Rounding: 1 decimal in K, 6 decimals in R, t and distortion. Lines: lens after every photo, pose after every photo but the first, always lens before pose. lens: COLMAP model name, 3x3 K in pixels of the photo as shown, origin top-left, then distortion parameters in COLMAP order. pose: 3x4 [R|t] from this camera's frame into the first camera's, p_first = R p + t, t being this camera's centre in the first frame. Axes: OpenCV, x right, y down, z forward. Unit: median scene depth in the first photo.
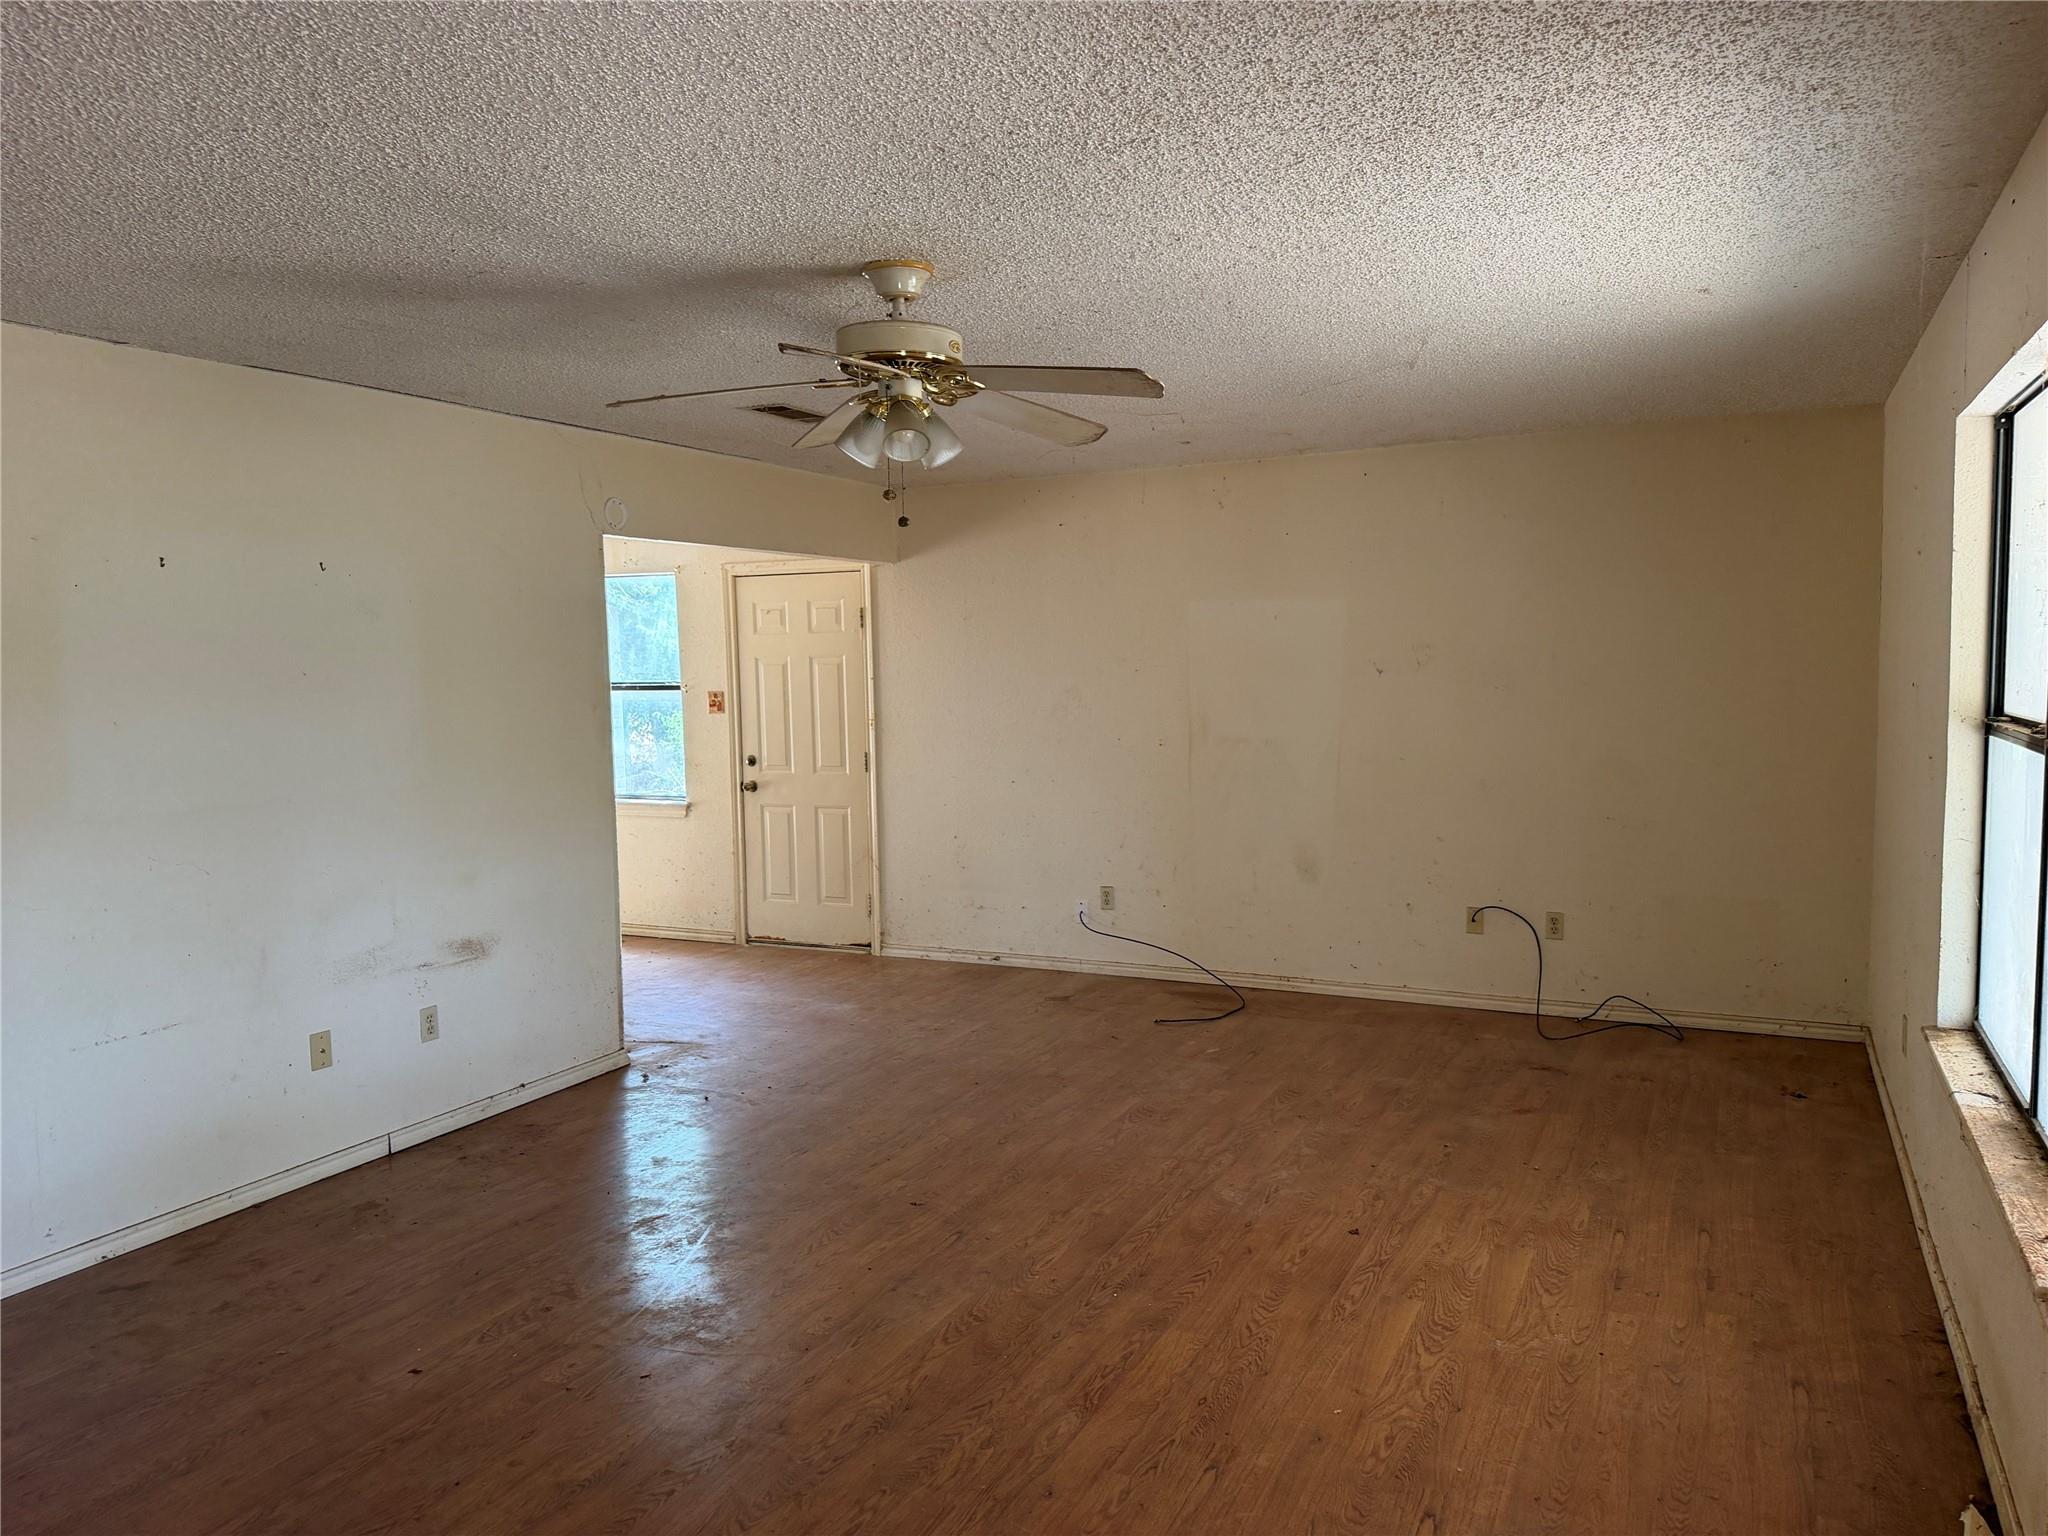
lens RADIAL K [[1454.7, 0, 1024.0], [0, 1454.7, 768.0], [0, 0, 1]] dist [0.041342, -0.001533]
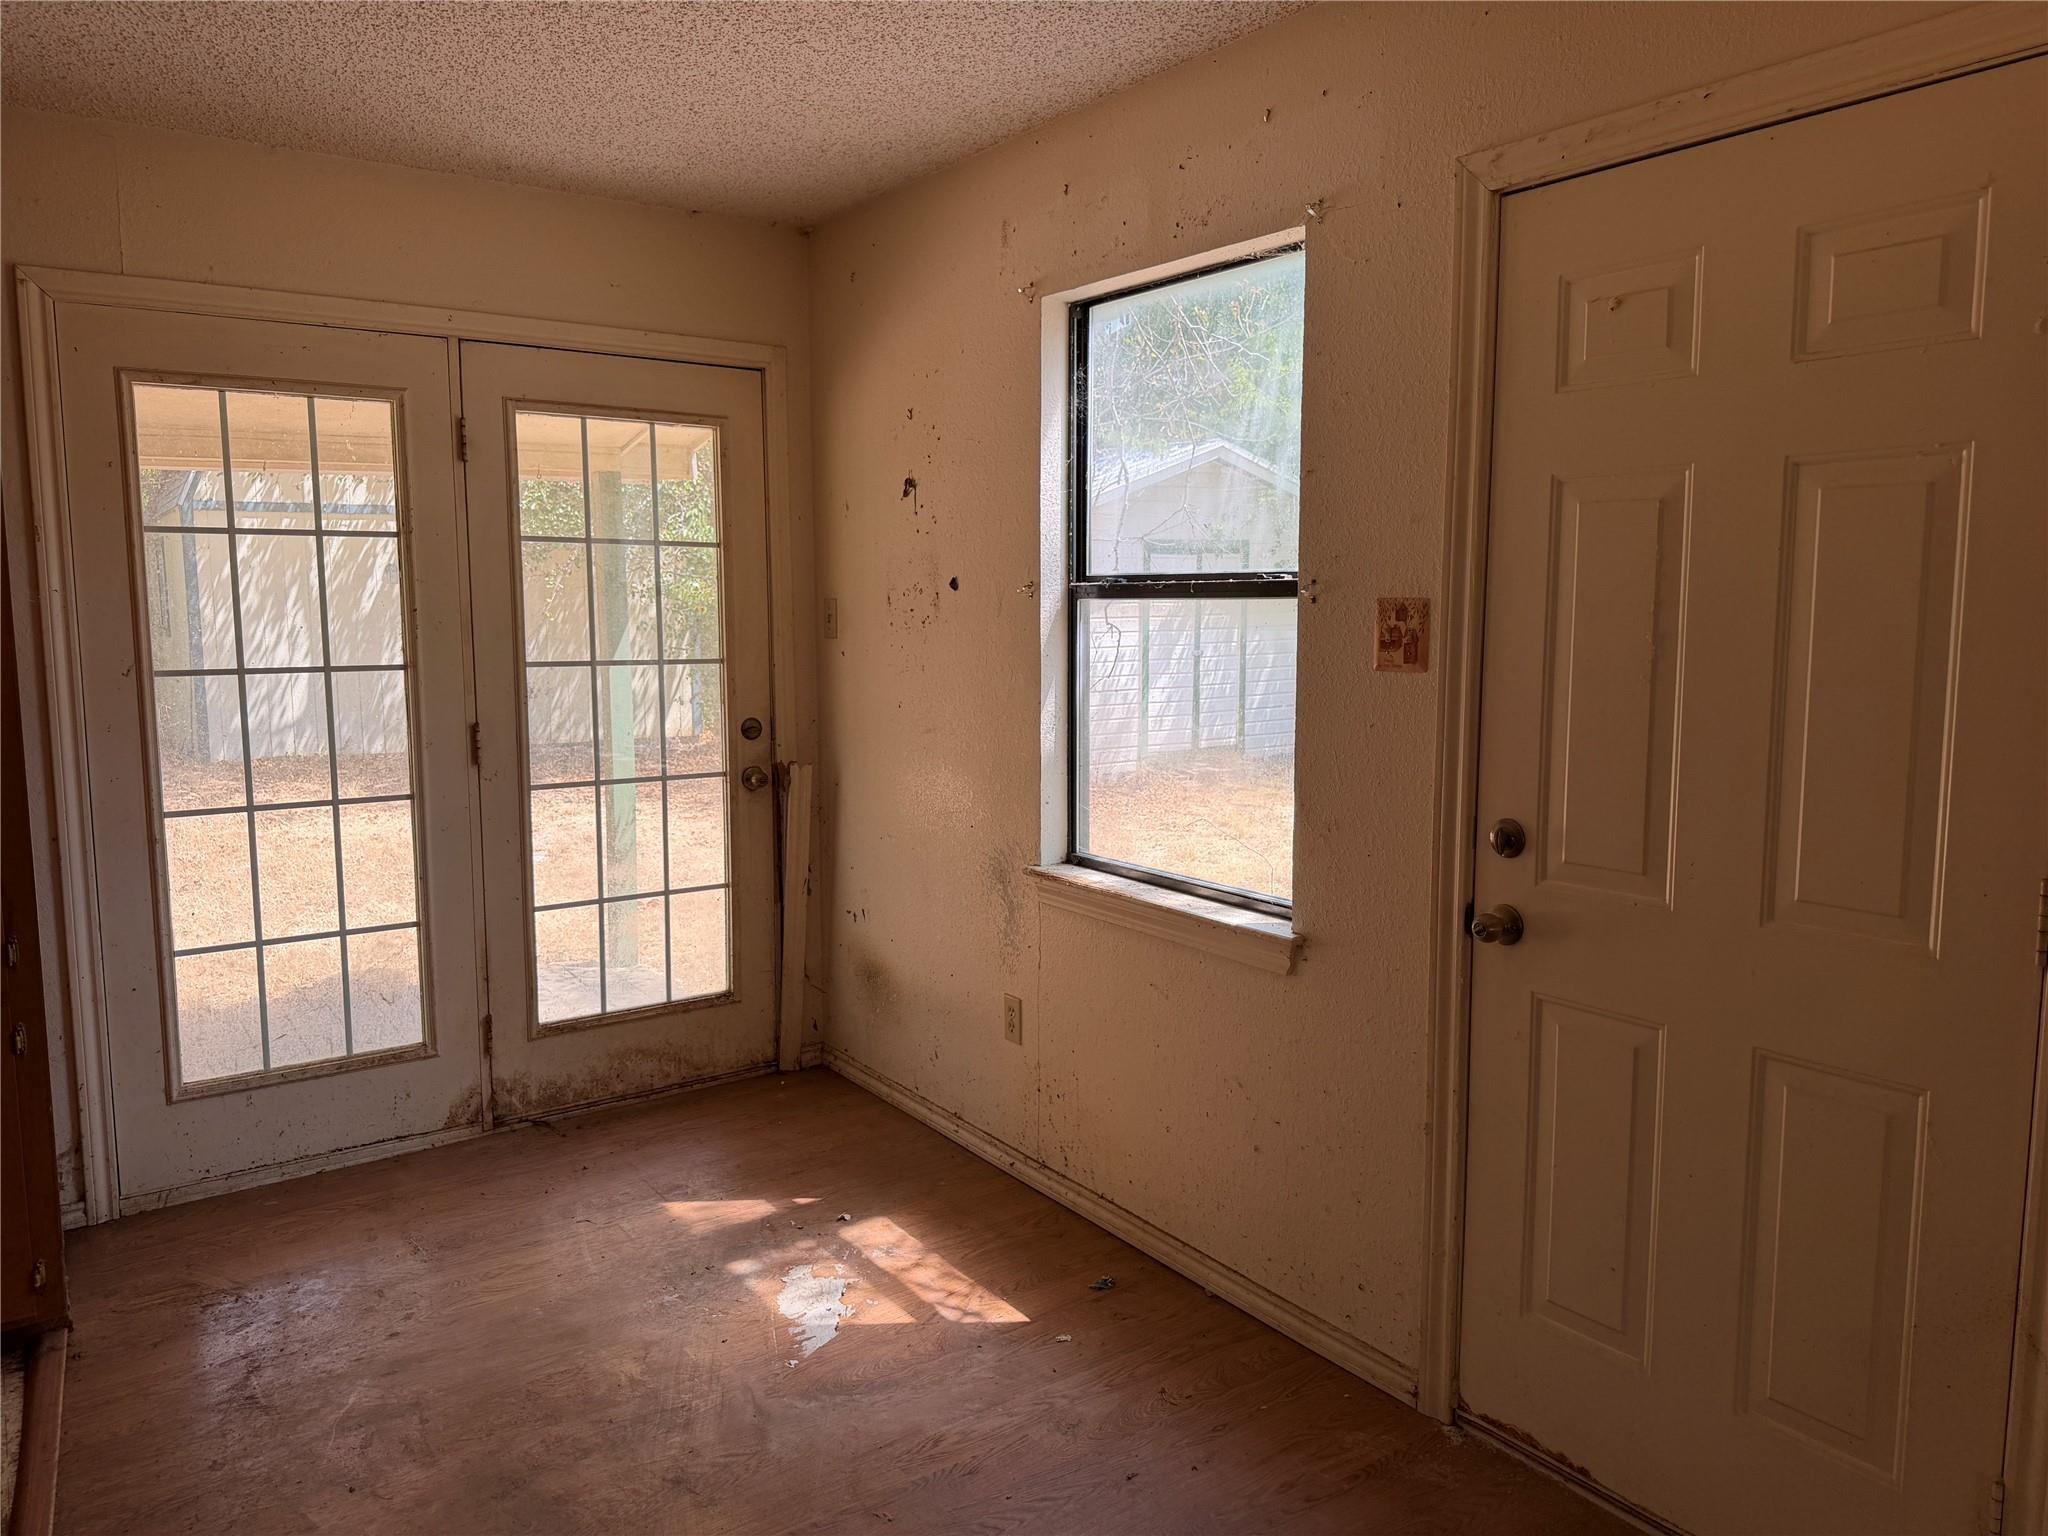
lens RADIAL K [[1454.7, 0, 1024.0], [0, 1454.7, 768.0], [0, 0, 1]] dist [0.041342, -0.001533]
pose [[0.875839, 0.075037, -0.476733, -0.134025], [-0.056044, 0.996969, 0.053960, -0.029473], [0.479337, -0.020542, 0.877390, 0.698152]]
